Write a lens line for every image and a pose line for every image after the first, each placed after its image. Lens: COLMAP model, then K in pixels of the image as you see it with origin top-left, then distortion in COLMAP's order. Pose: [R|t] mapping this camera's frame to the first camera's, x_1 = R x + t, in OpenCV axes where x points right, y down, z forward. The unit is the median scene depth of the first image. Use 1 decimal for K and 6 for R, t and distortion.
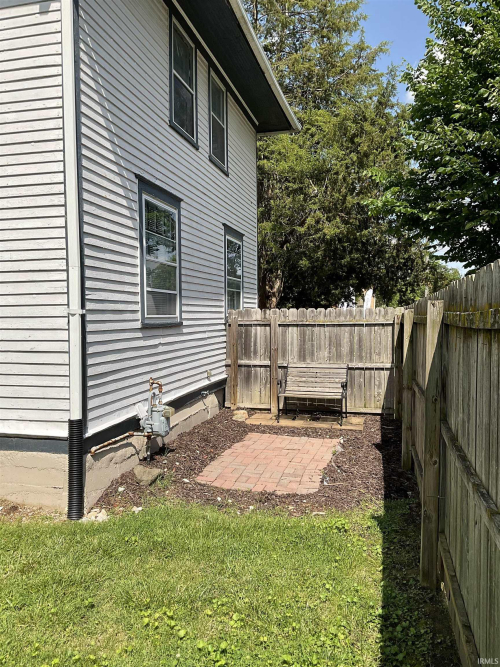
lens RADIAL K [[560.9, 0, 250.0], [0, 560.9, 333.5], [0, 0, 1]] dist [0.125734, -0.201482]
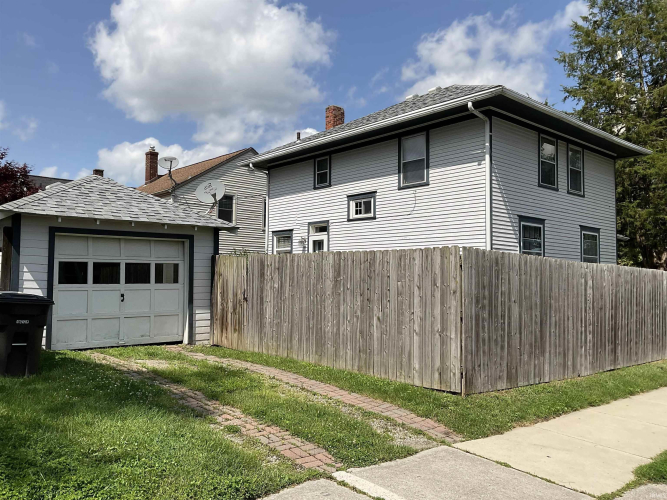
lens RADIAL K [[560.9, 0, 333.5], [0, 560.9, 250.0], [0, 0, 1]] dist [0.125734, -0.201482]
pose [[0.825978, -0.013883, -0.563532, 0.463023], [-0.037140, 0.996184, -0.078977, 0.066633], [0.562478, 0.086163, 0.822311, -1.256789]]
